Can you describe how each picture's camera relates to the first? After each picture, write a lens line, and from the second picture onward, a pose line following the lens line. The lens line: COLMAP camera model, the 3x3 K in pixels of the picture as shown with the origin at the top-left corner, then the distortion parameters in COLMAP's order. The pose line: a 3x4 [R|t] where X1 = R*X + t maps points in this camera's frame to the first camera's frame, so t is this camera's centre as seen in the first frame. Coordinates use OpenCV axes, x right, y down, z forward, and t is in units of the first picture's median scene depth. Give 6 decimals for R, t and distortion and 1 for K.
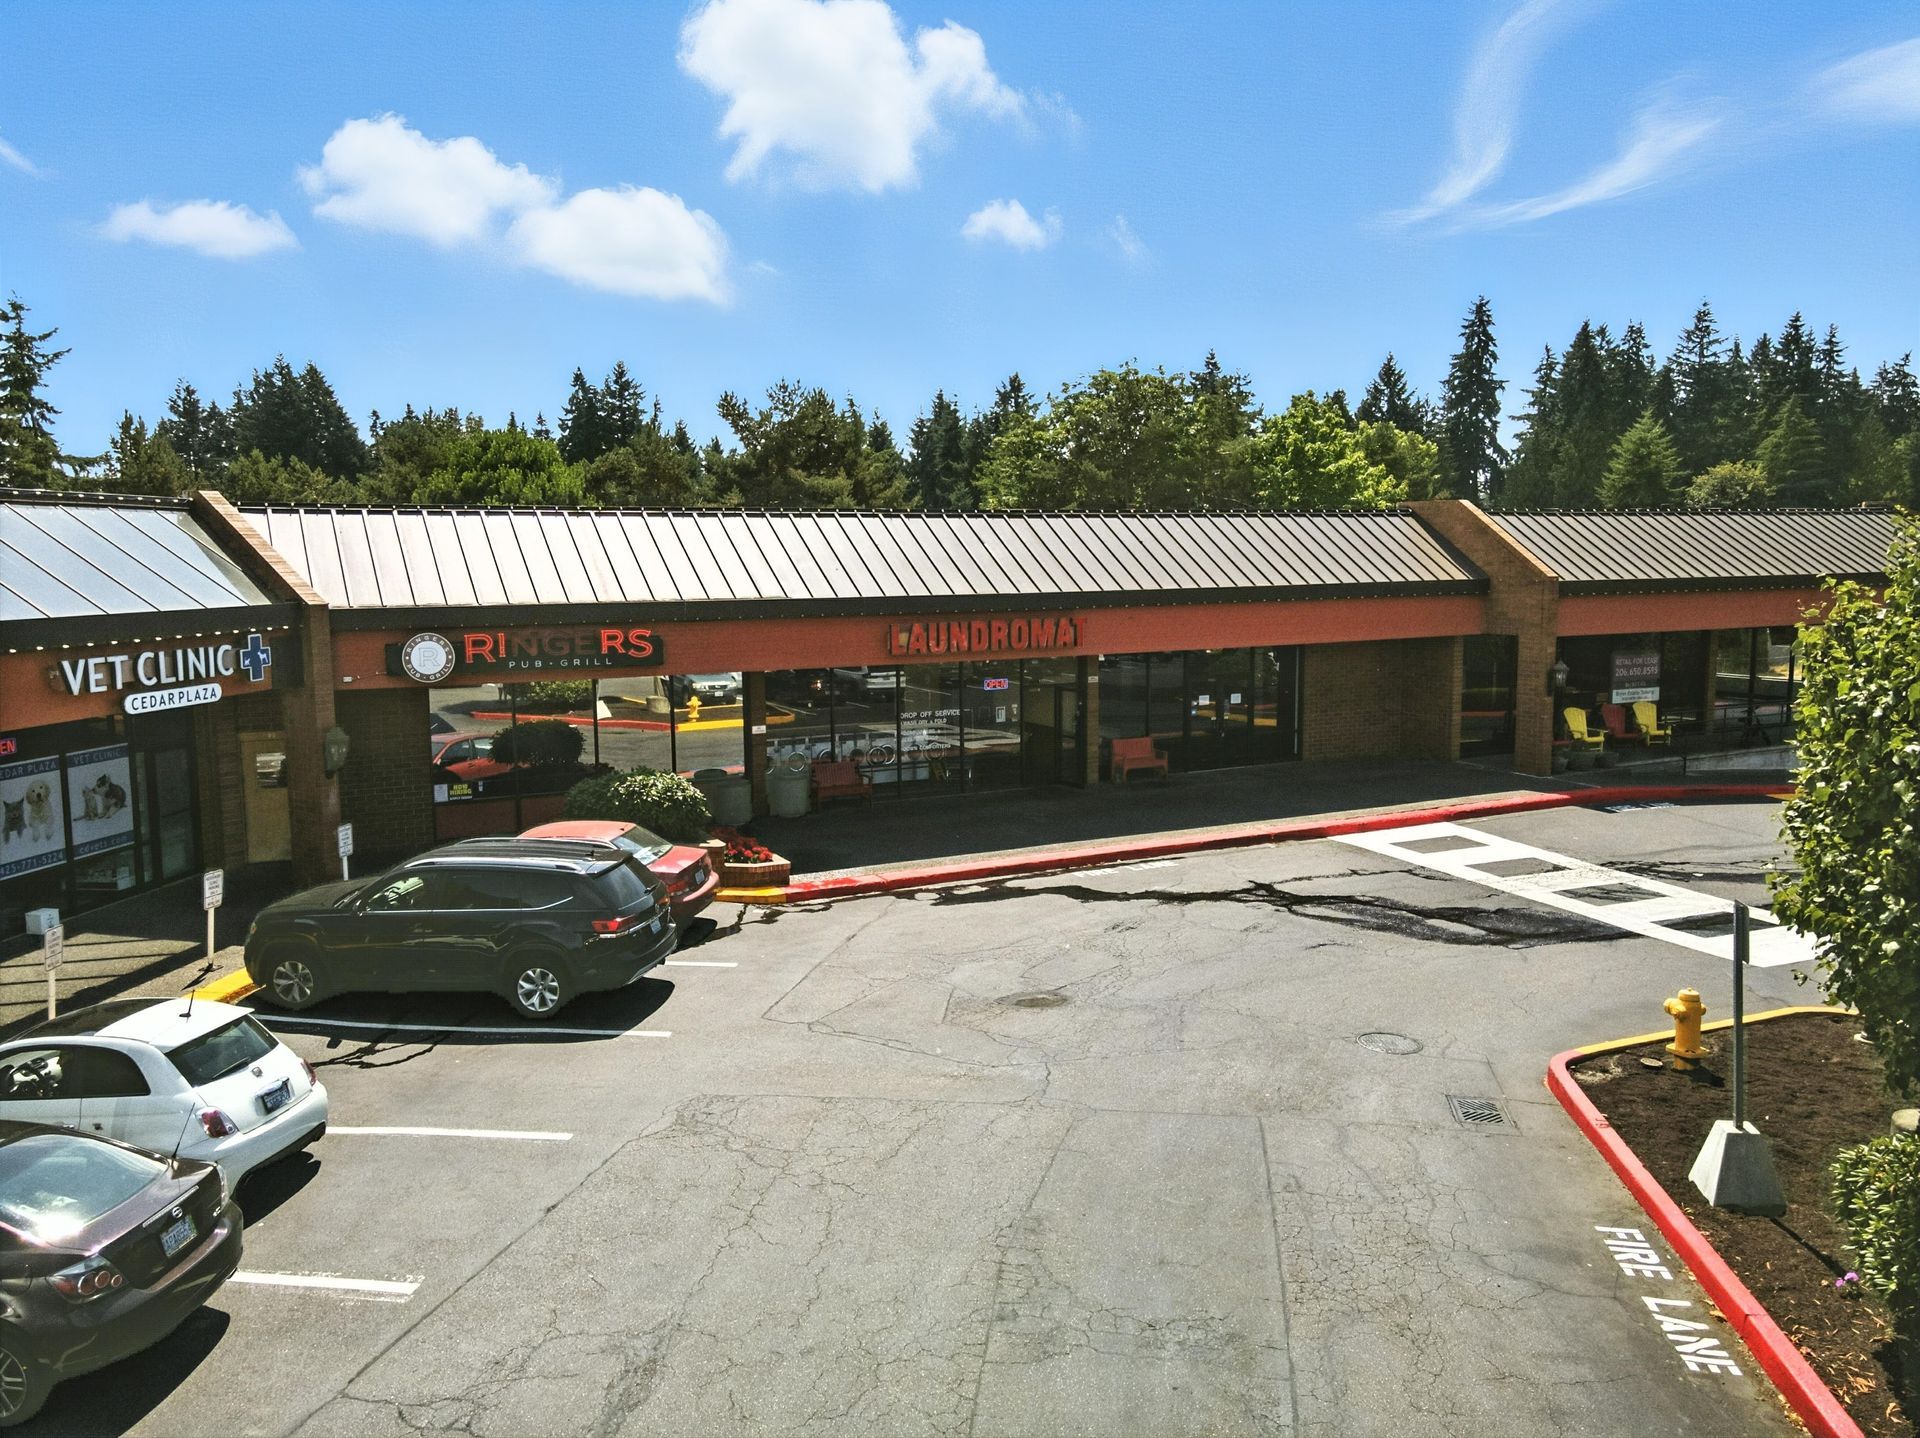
lens RADIAL K [[1400.9, 0, 947.4], [0, 1400.9, 720.9], [0, 0, 1]] dist [0.036012, 0.012236]
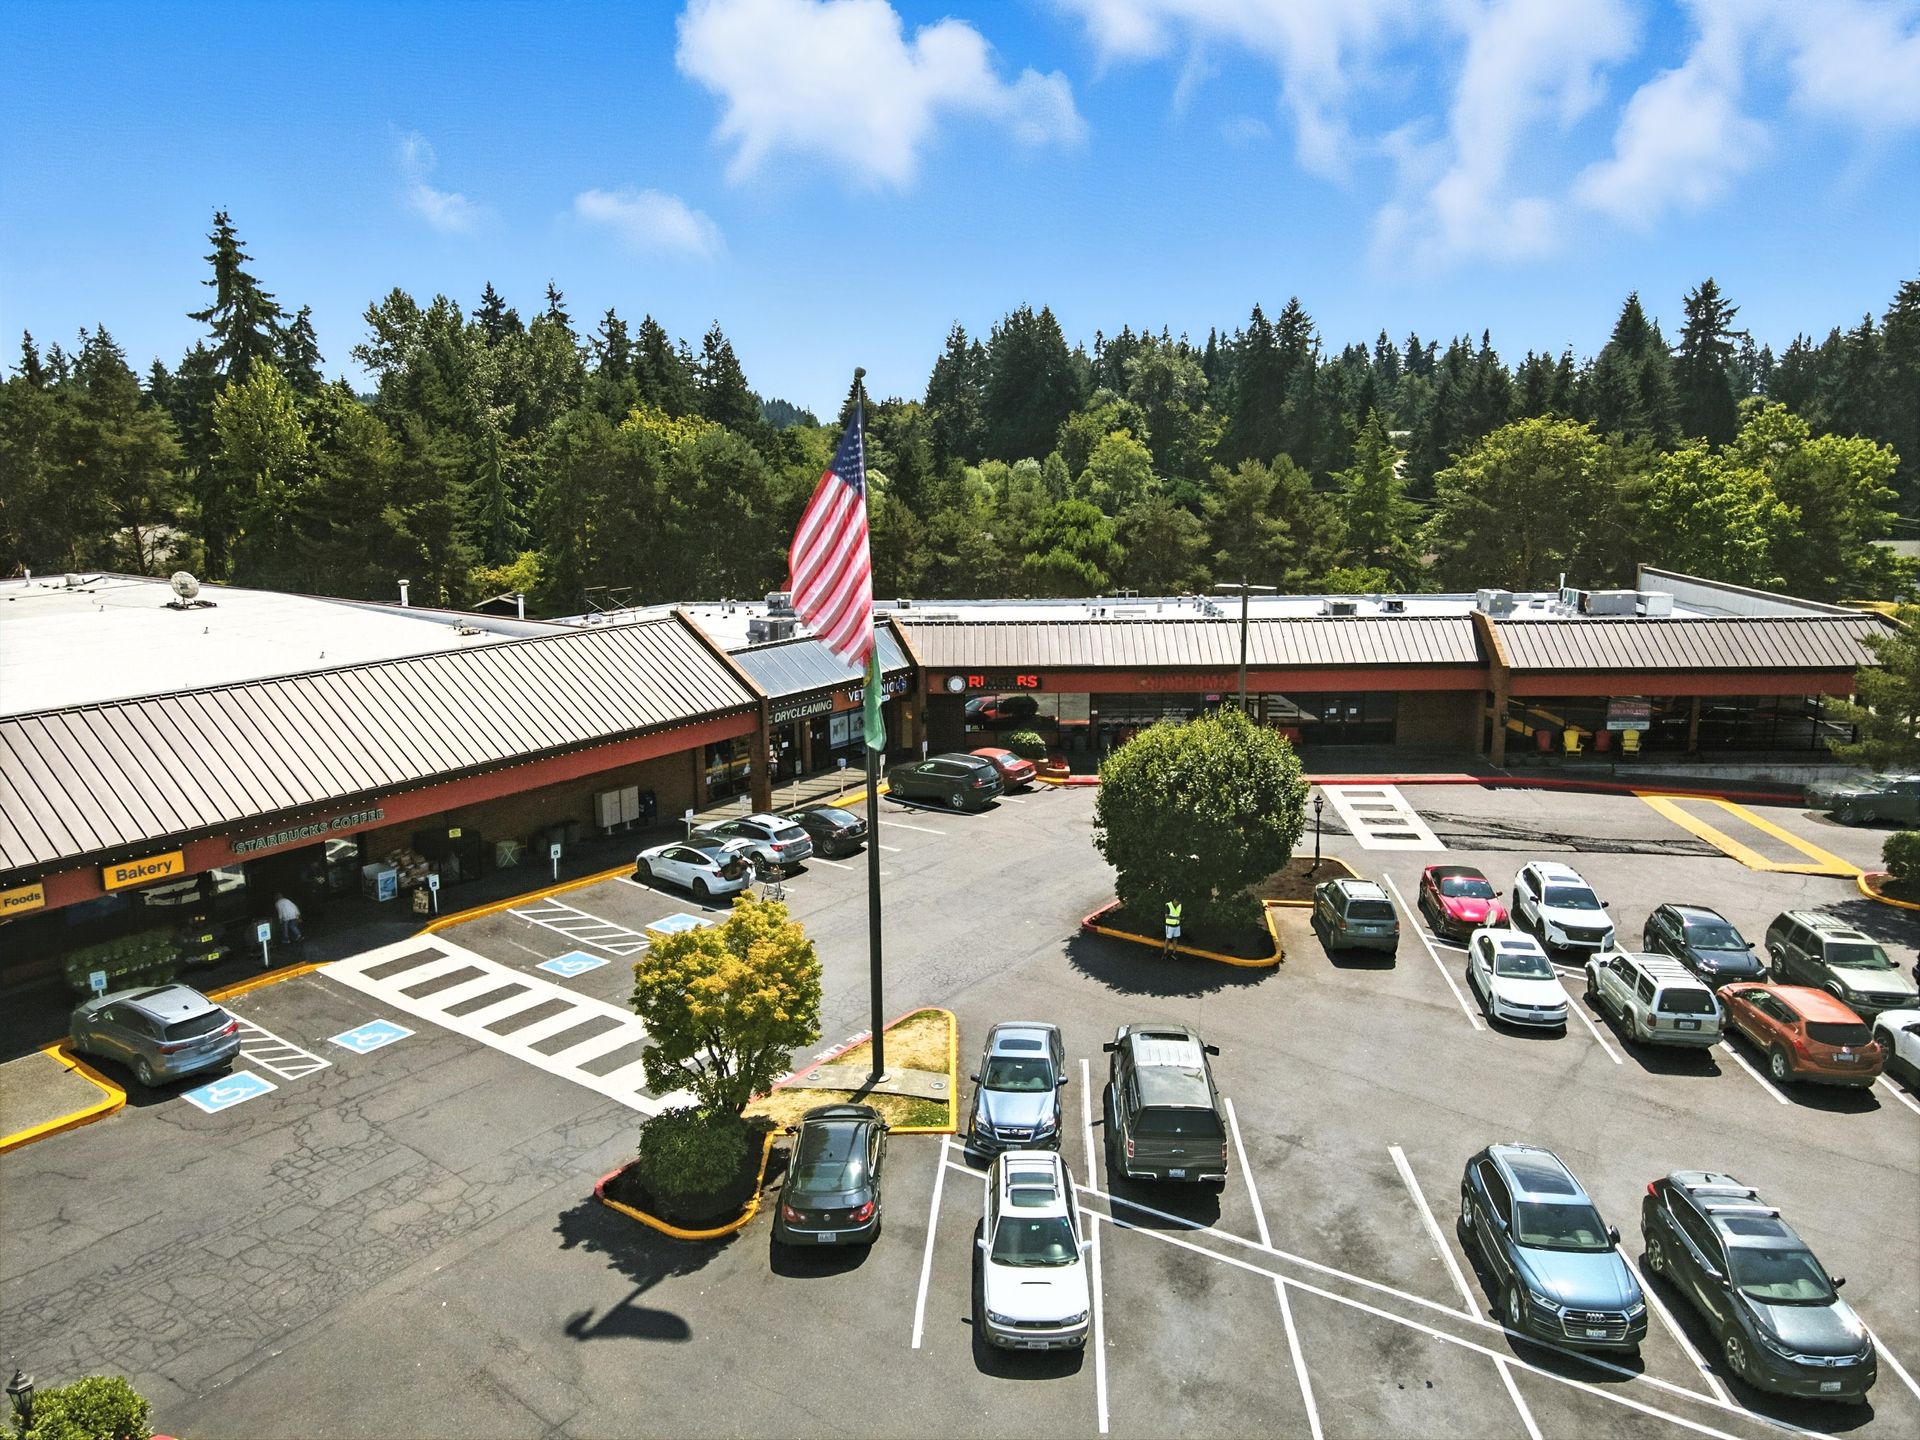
lens RADIAL K [[1400.9, 0, 962.9], [0, 1400.9, 719.9], [0, 0, 1]] dist [0.036012, 0.012236]
pose [[0.882255, 0.097941, -0.460471, 0.945535], [-0.055550, 0.992944, 0.104765, -0.268874], [0.467483, -0.066850, 0.881471, -1.483632]]
